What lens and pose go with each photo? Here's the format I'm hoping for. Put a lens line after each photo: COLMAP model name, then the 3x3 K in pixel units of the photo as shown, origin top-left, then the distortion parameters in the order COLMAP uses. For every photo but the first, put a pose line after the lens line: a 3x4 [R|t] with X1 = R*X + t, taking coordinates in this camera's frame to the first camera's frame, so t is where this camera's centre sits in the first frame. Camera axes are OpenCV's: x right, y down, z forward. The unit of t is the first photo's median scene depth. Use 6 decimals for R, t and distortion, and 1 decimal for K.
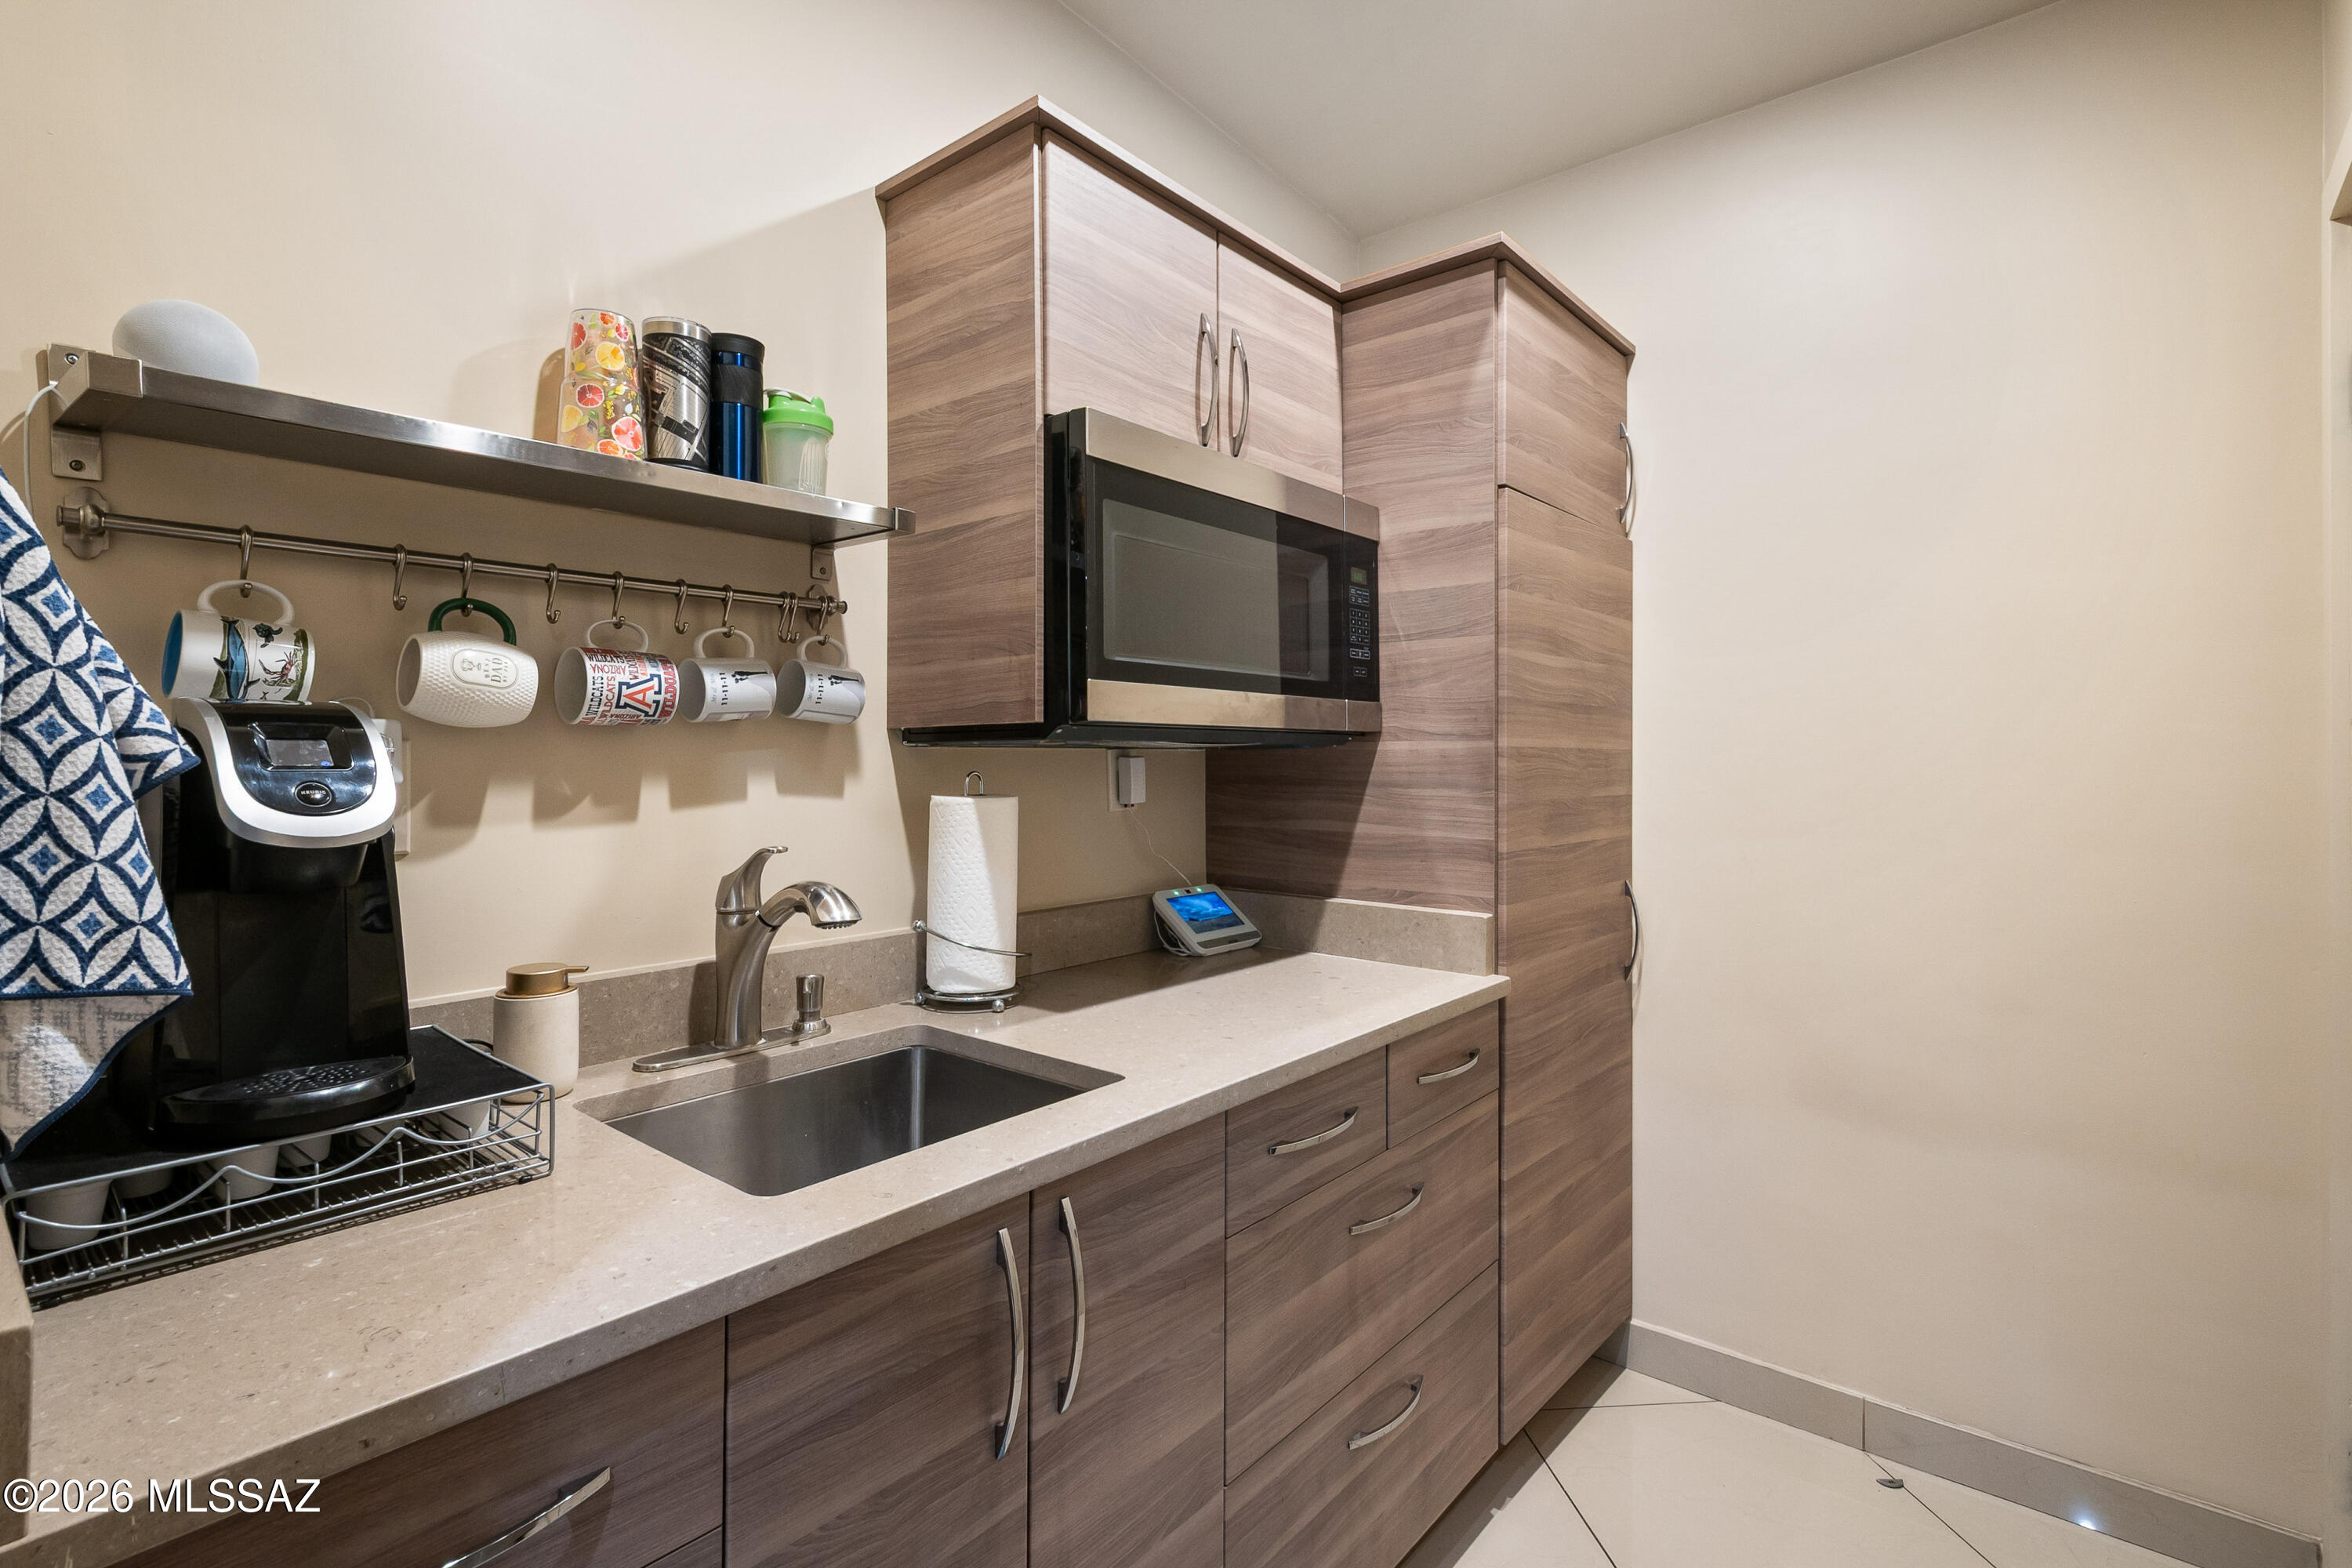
lens RADIAL K [[1111.6, 0, 1158.1], [0, 1111.6, 781.6], [0, 0, 1]] dist [-0.000963, 0.000558]
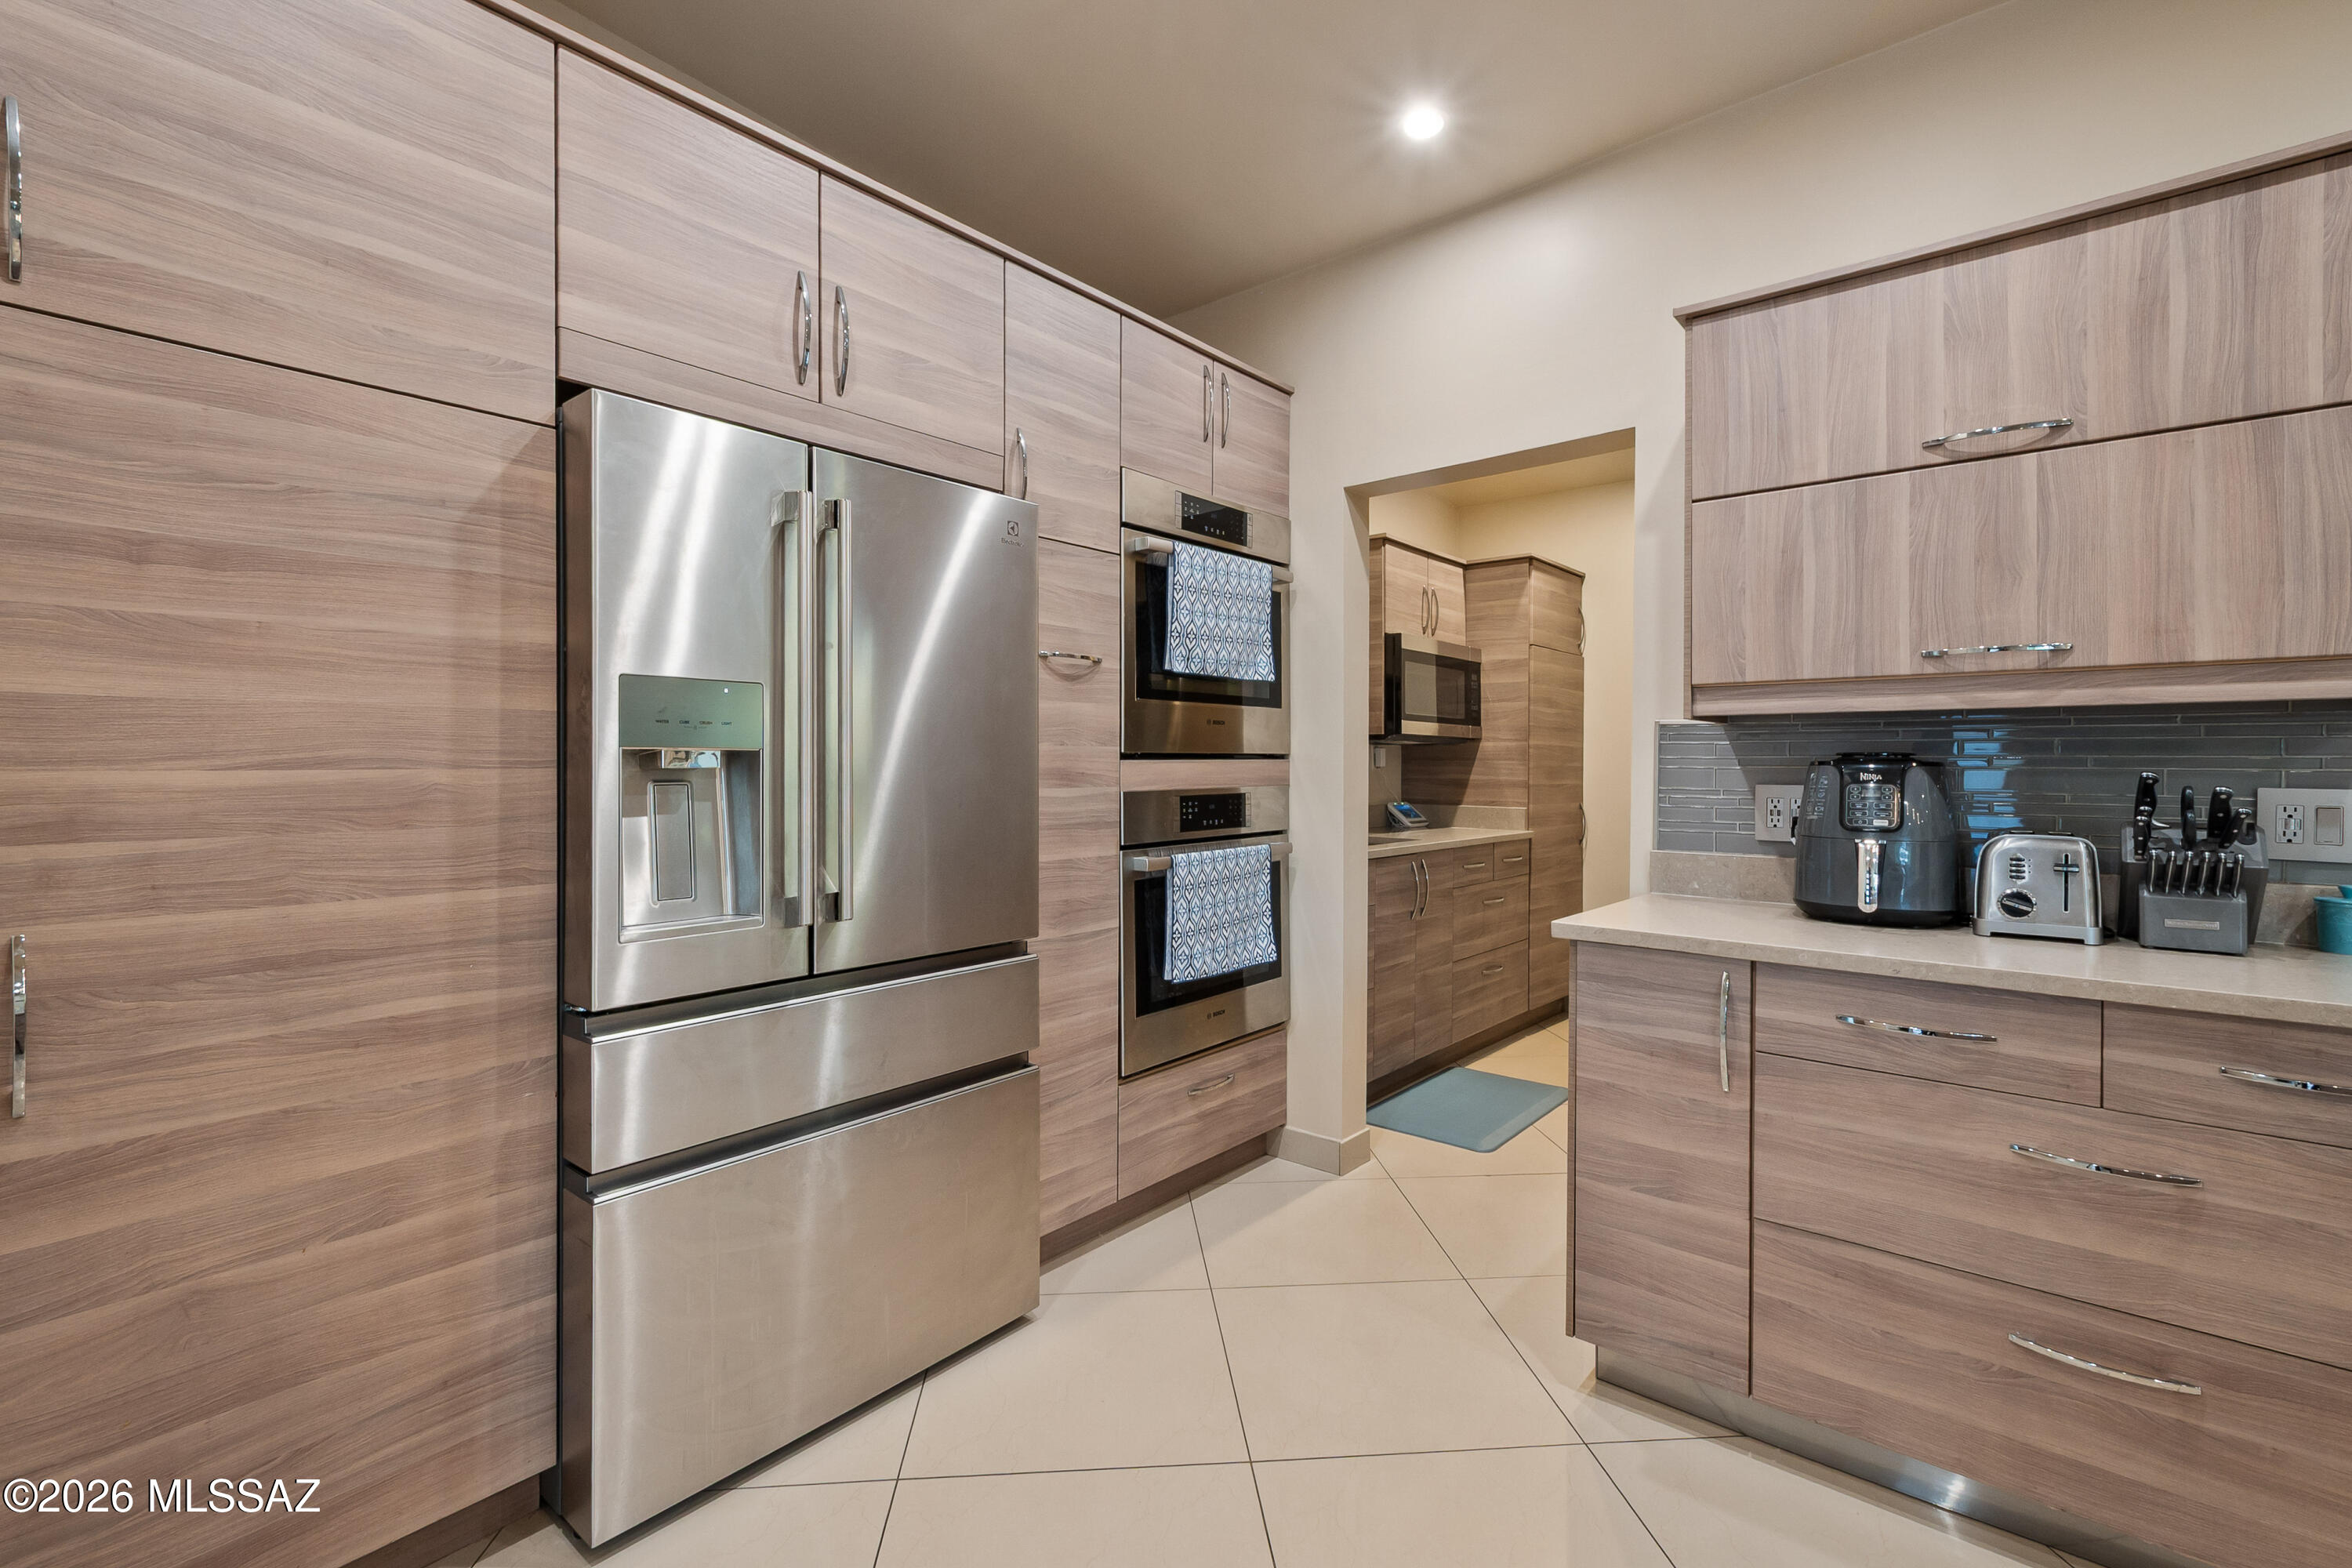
lens RADIAL K [[1060.1, 0, 1160.5], [0, 1060.1, 766.0], [0, 0, 1]] dist [0.012458, -0.001113]
pose [[0.999936, 0.011271, -0.001213, -0.540545], [-0.011293, 0.999740, -0.019834, 0.076190], [0.000989, 0.019846, 0.999803, -1.450680]]
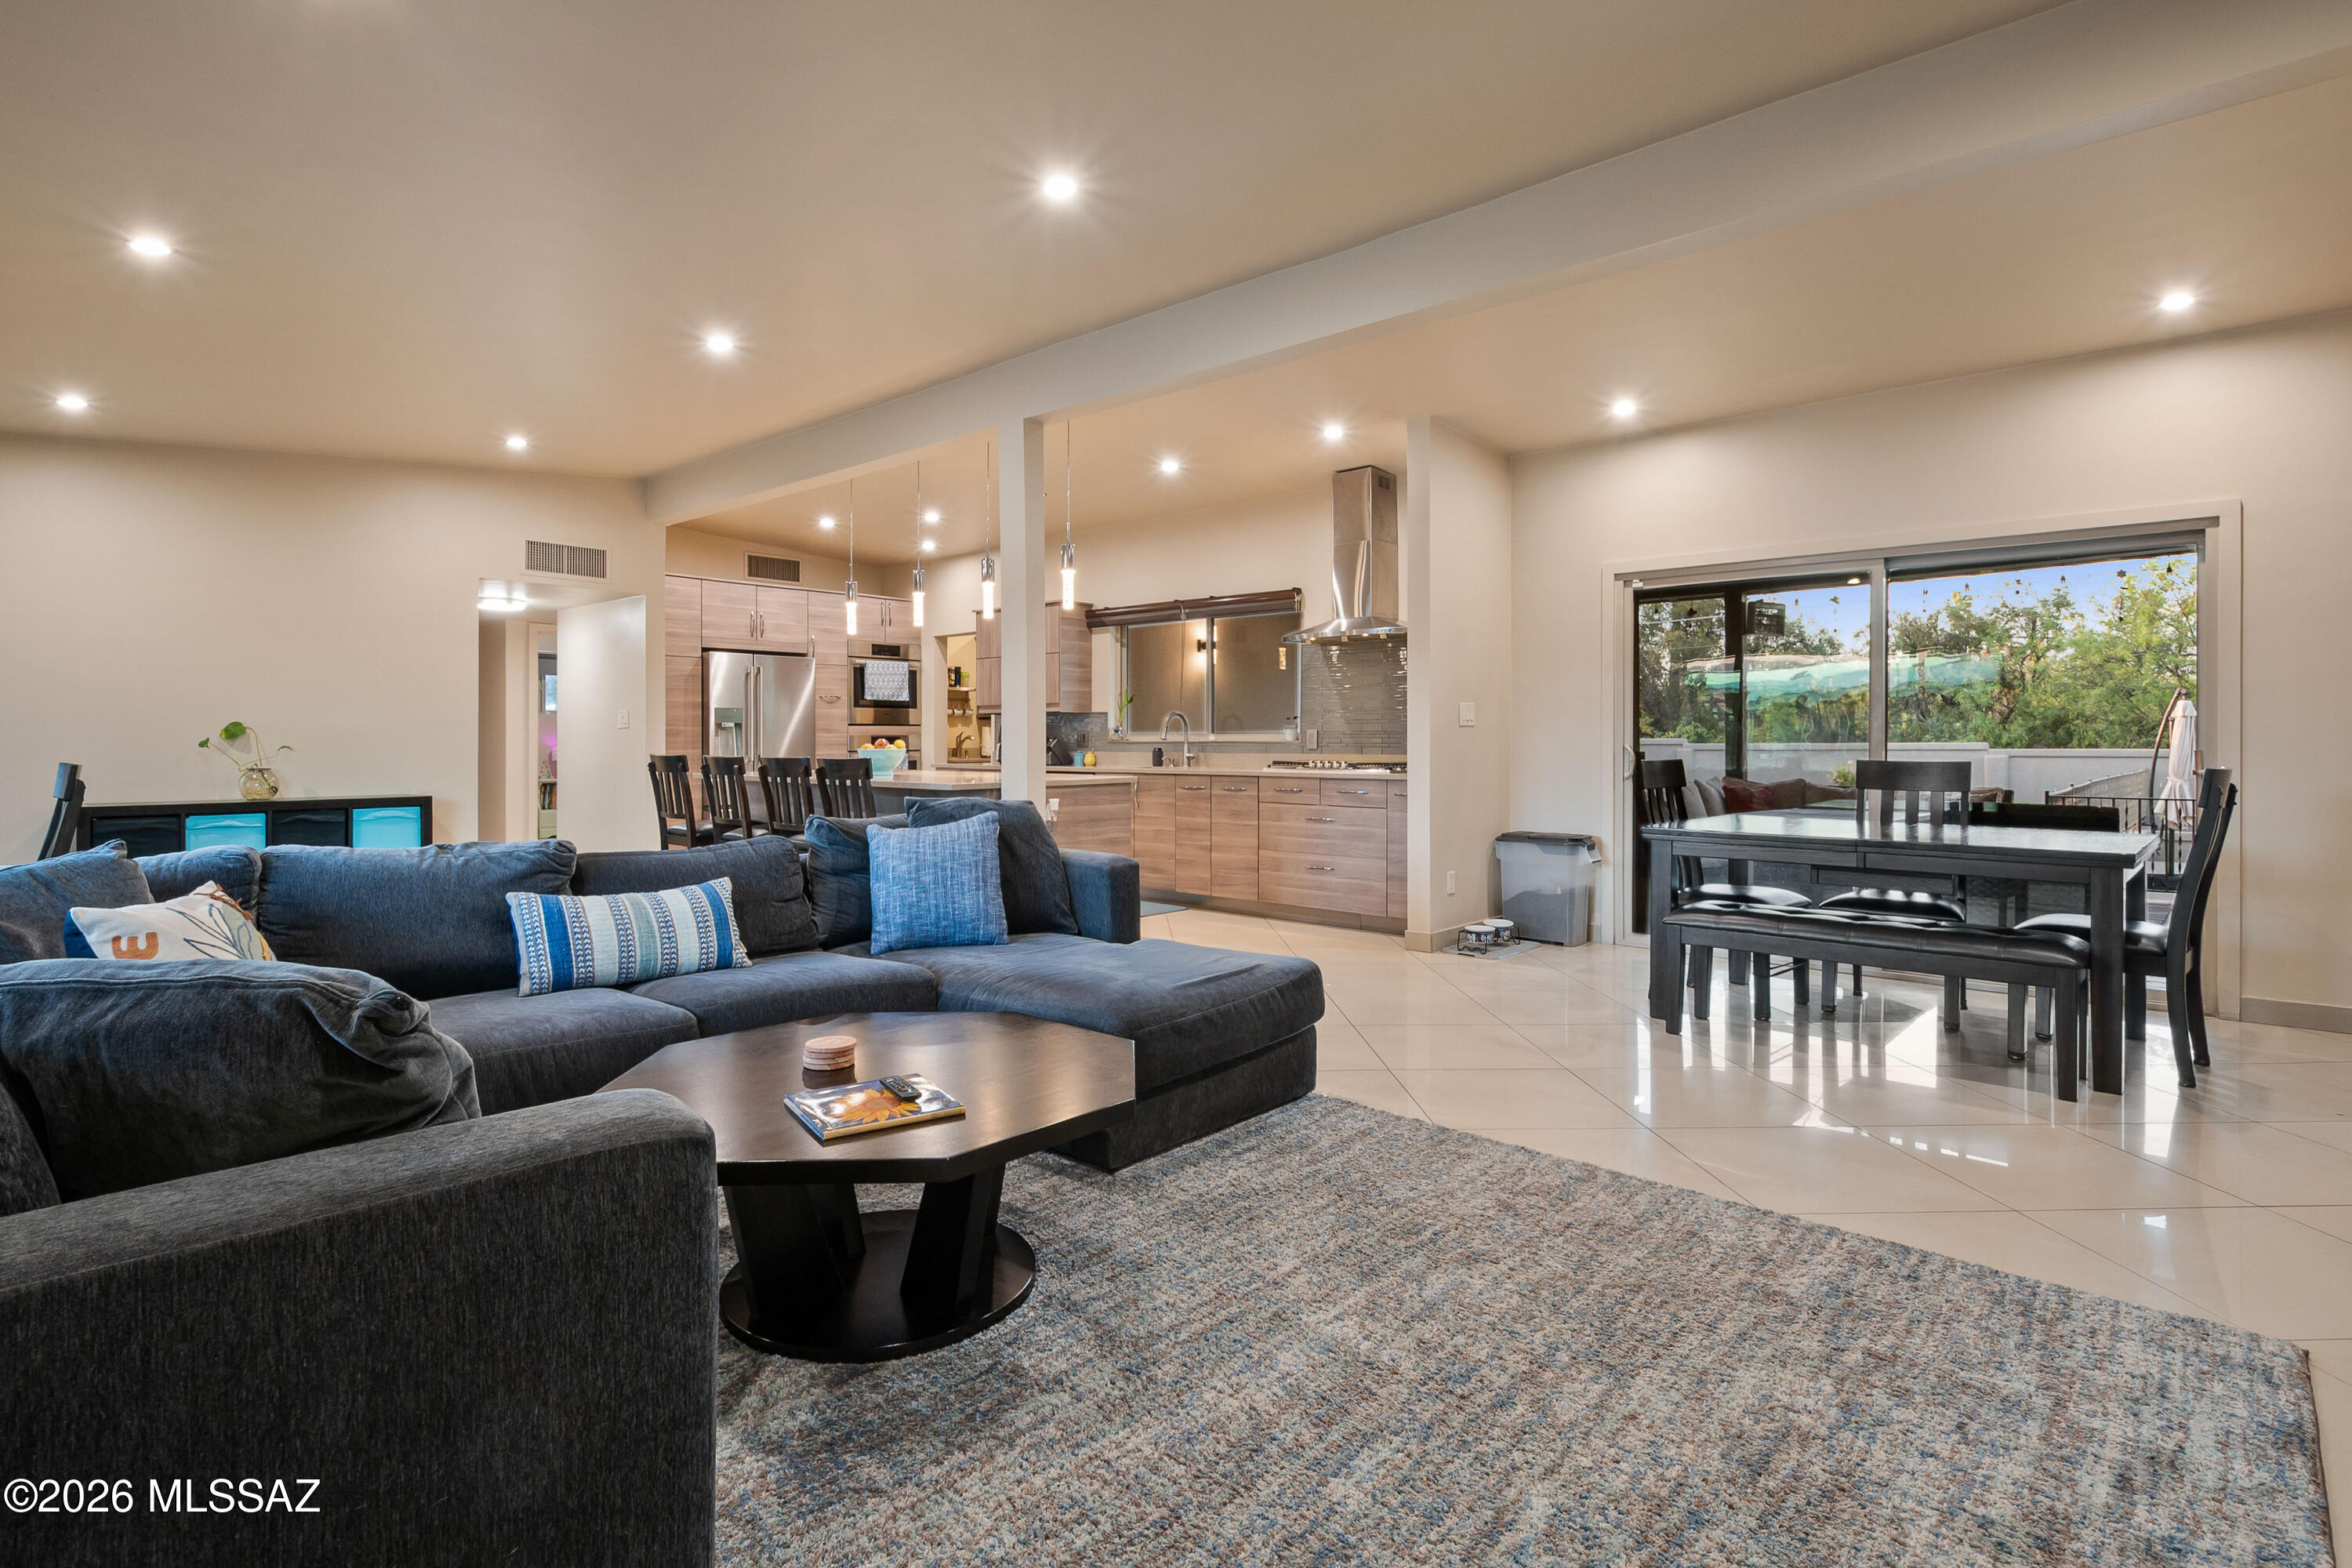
lens RADIAL K [[1168.9, 0, 1142.9], [0, 1168.9, 757.0], [0, 0, 1]] dist [0.004332, -0.000113]
pose [[0.998947, 0.010150, -0.044744, 0.929007], [-0.010538, 0.999909, -0.008444, 0.207726], [0.044654, 0.008907, 0.998963, -5.151518]]
